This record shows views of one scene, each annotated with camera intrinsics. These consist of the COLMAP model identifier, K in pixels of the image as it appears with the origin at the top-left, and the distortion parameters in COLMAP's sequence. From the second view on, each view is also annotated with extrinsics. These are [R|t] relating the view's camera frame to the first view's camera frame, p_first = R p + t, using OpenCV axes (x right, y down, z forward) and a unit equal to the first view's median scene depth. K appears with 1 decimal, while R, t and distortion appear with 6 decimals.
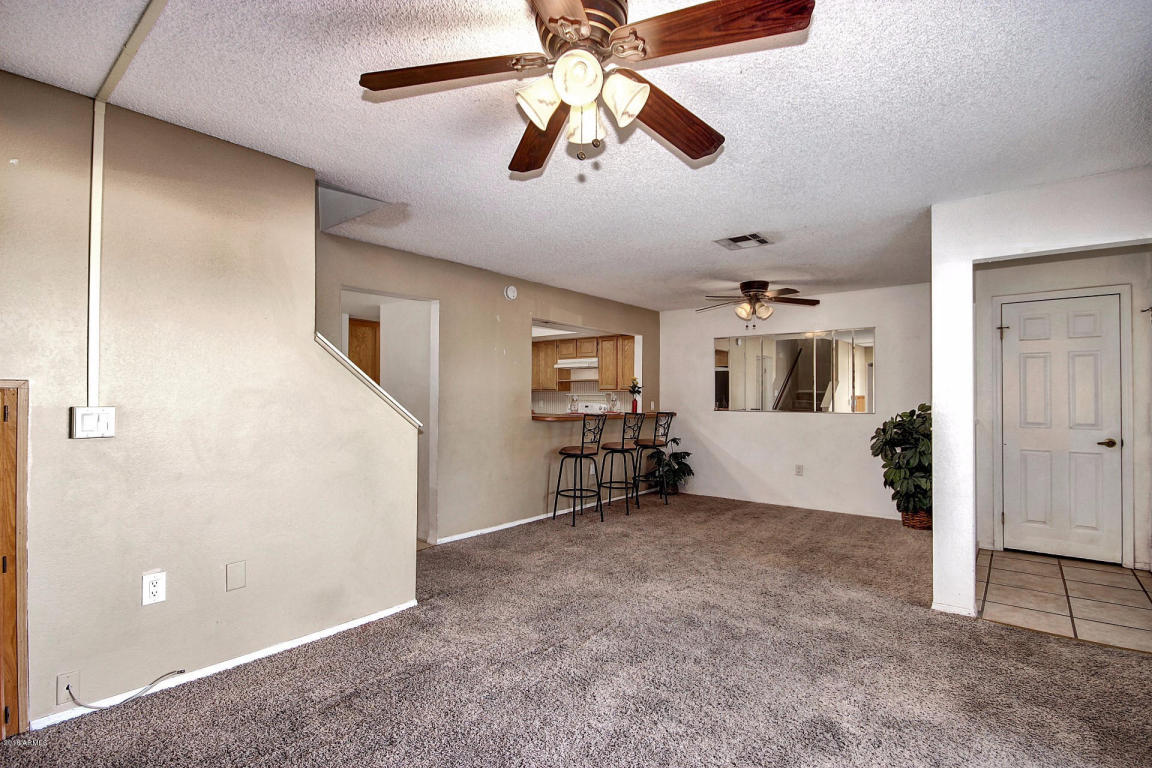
lens RADIAL K [[545.5, 0, 582.0], [0, 545.5, 389.4], [0, 0, 1]] dist [0.000714, -0.009037]
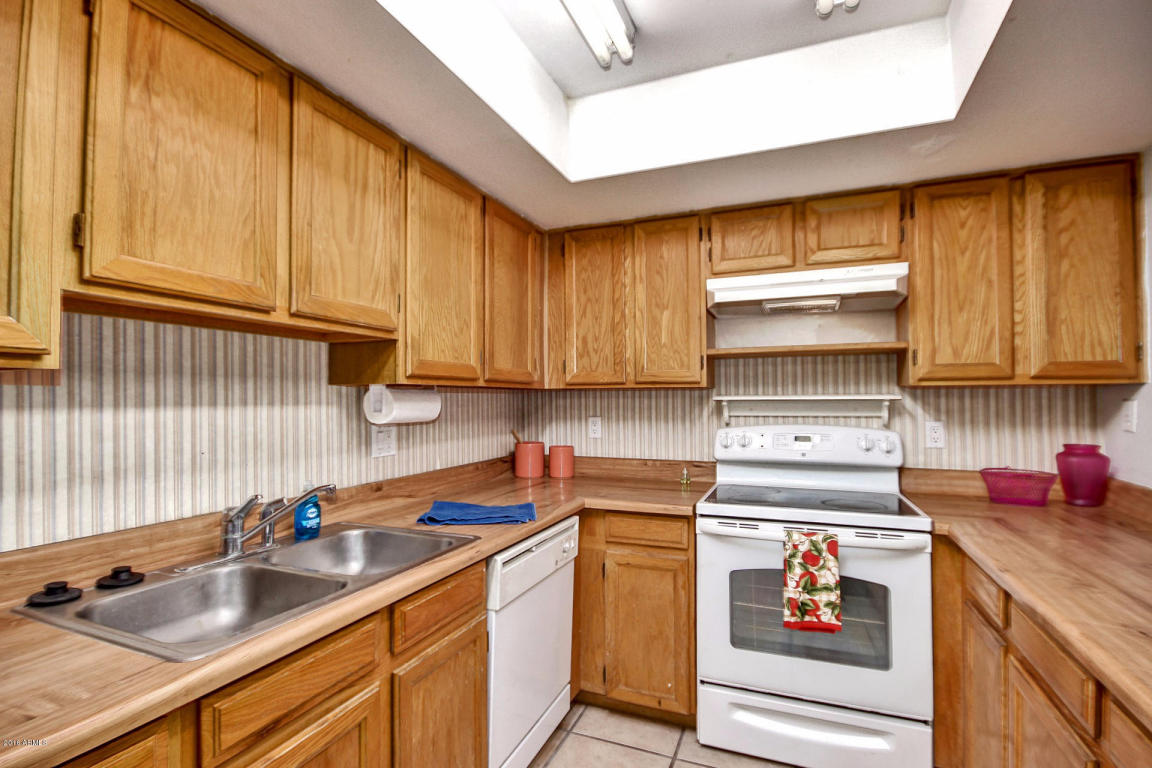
lens RADIAL K [[531.8, 0, 581.1], [0, 531.8, 390.0], [0, 0, 1]] dist [0.014679, -0.016488]
pose [[0.961797, -0.005398, 0.273710, -0.276868], [0.005295, 0.999985, 0.001116, 0.006027], [-0.273712, 0.000376, 0.961811, 1.107488]]
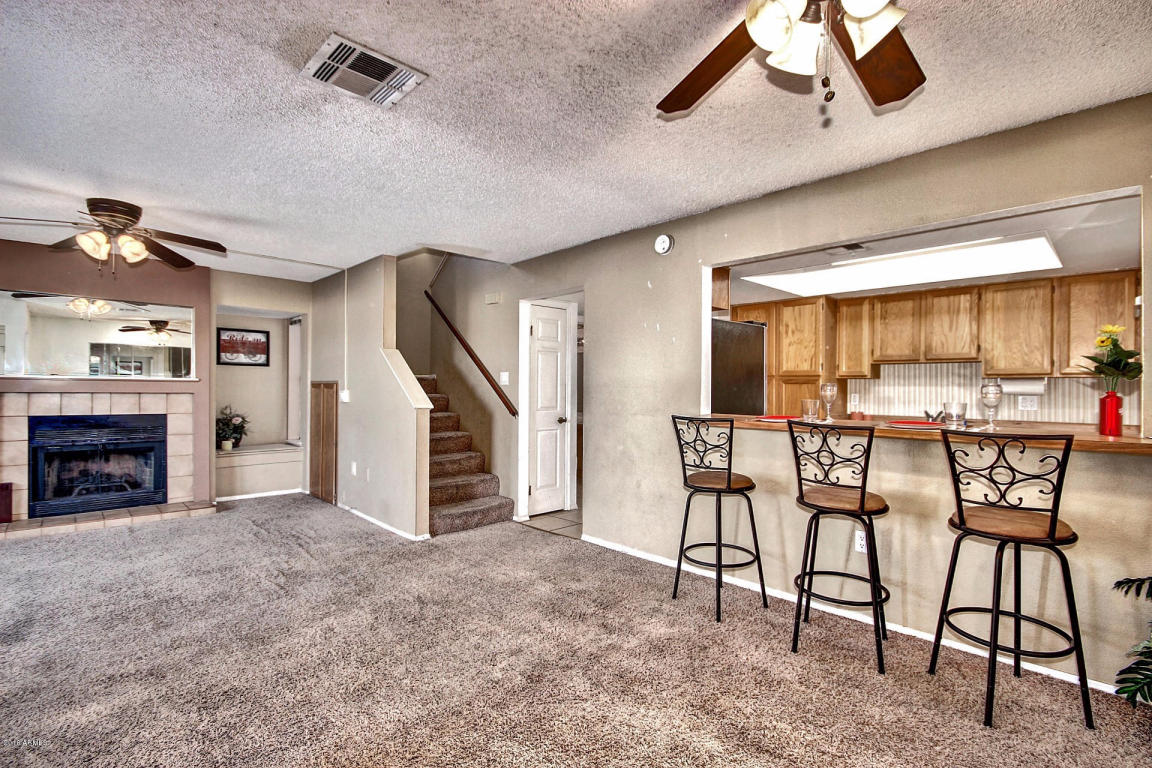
lens RADIAL K [[531.8, 0, 581.1], [0, 531.8, 390.0], [0, 0, 1]] dist [0.014679, -0.016488]
pose [[-0.116635, -0.003319, -0.993169, 0.565912], [0.006105, 0.999973, -0.004059, 0.019758], [0.993156, -0.006537, -0.116612, 0.928885]]
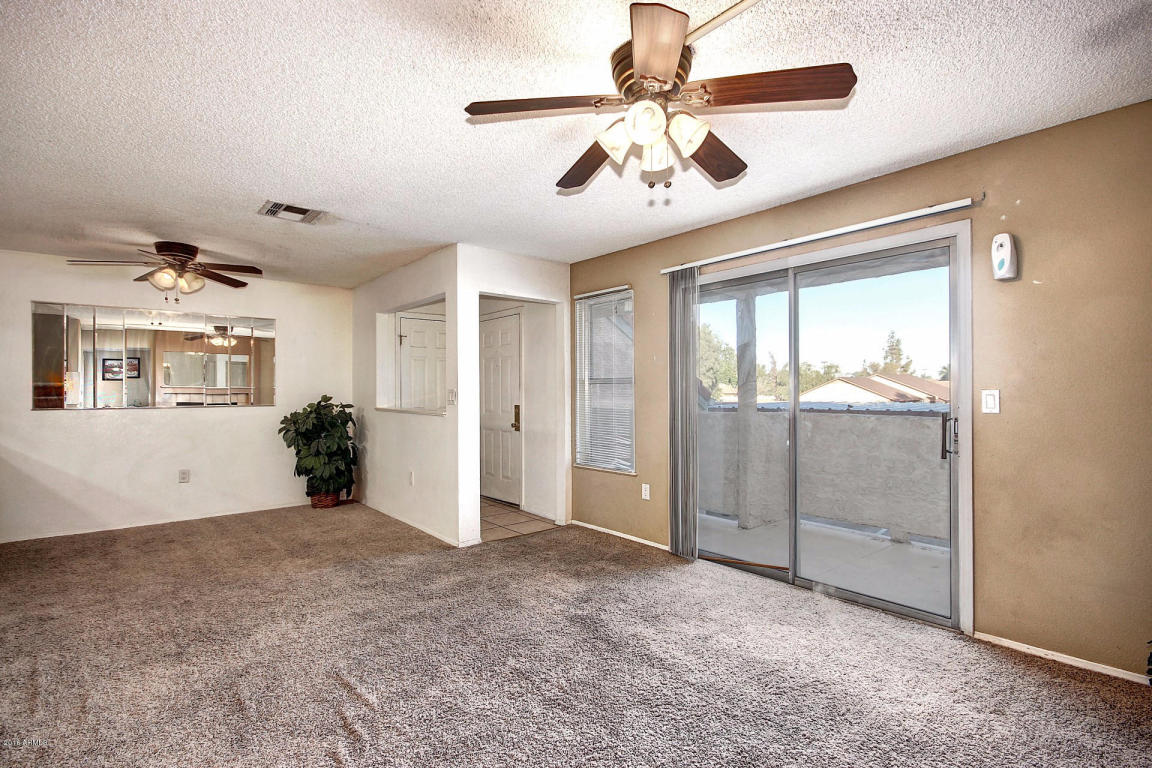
lens RADIAL K [[531.8, 0, 581.1], [0, 531.8, 390.0], [0, 0, 1]] dist [0.014679, -0.016488]
pose [[0.176704, -0.000558, 0.984264, -0.348641], [-0.010641, 0.999940, 0.002477, 0.006650], [-0.984206, -0.010911, 0.176688, 0.285507]]
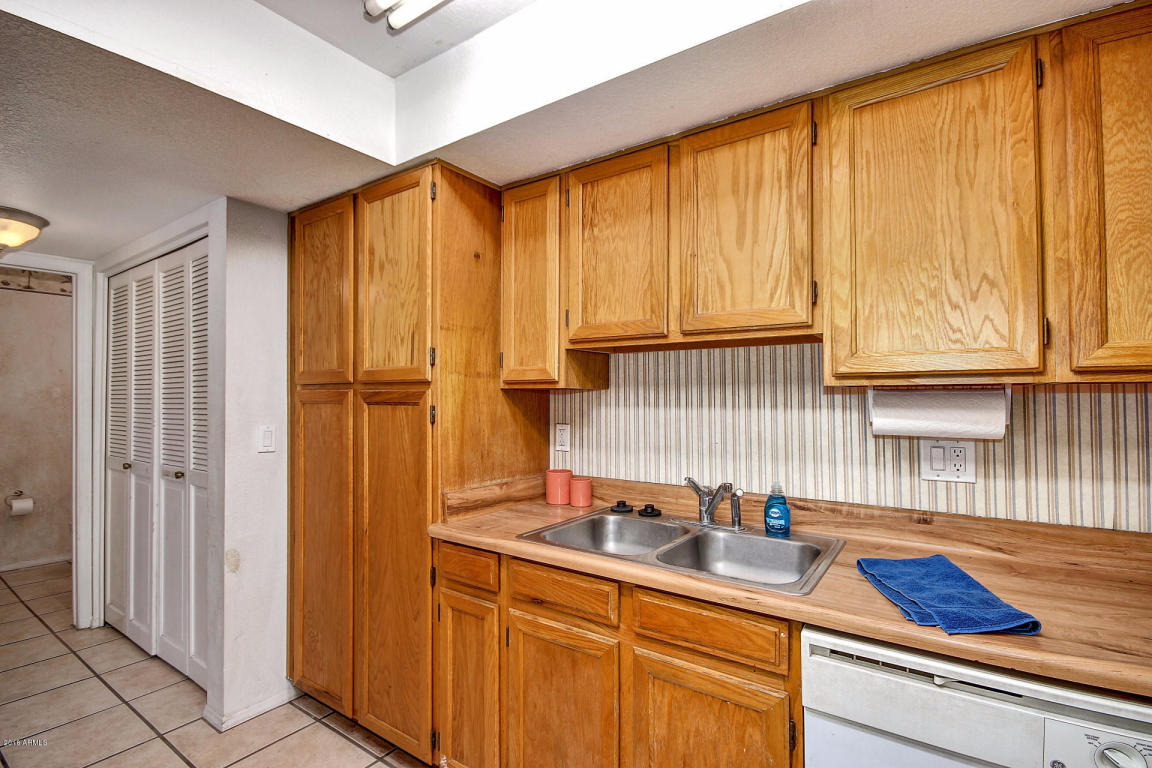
lens RADIAL K [[531.8, 0, 581.1], [0, 531.8, 390.0], [0, 0, 1]] dist [0.014679, -0.016488]
pose [[0.076454, -0.018950, -0.996893, -0.048220], [0.018097, 0.999681, -0.017615, 0.006529], [0.996909, -0.016694, 0.076773, 1.293924]]
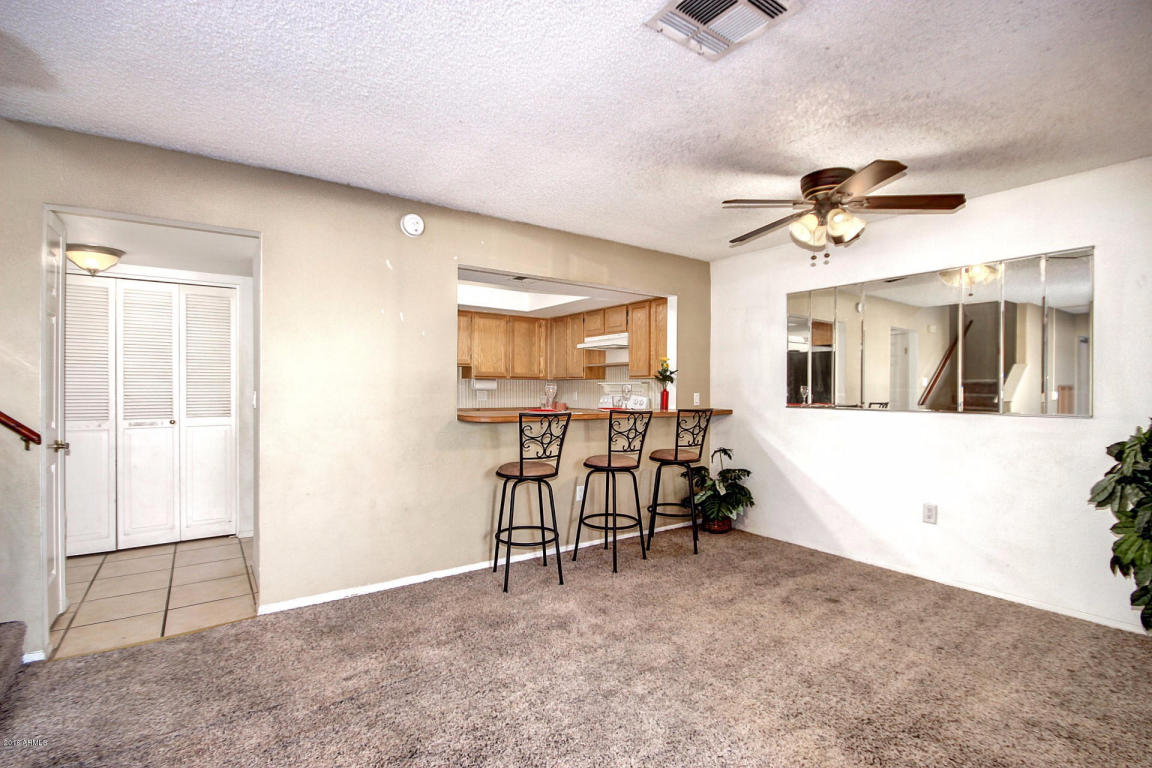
lens RADIAL K [[531.8, 0, 581.1], [0, 531.8, 390.0], [0, 0, 1]] dist [0.014679, -0.016488]
pose [[0.963502, 0.001738, -0.267696, 0.222768], [0.002634, 0.999869, 0.015972, 0.009902], [0.267689, -0.016094, 0.963371, 0.419130]]
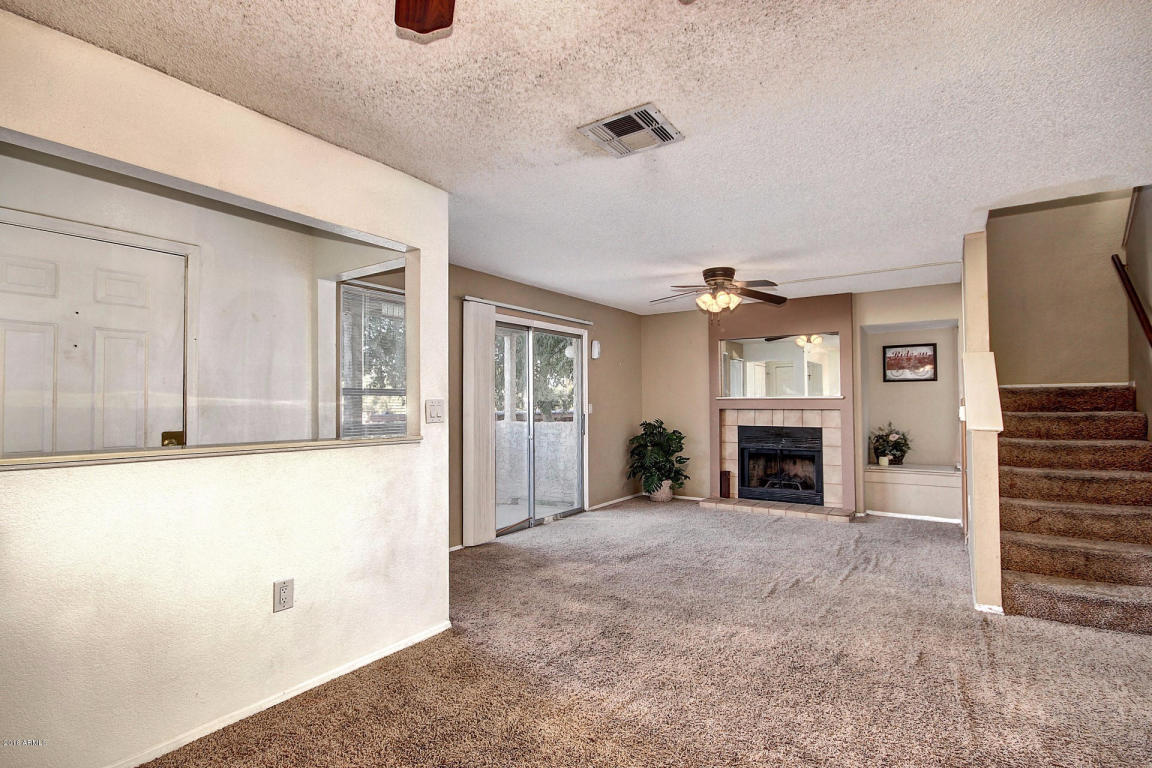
lens RADIAL K [[545.5, 0, 582.0], [0, 545.5, 389.4], [0, 0, 1]] dist [0.000714, -0.009037]
pose [[-0.996701, -0.003132, -0.081105, 0.292334], [0.000302, 0.999105, -0.042294, 0.022539], [0.081165, -0.042179, -0.995808, 1.159875]]
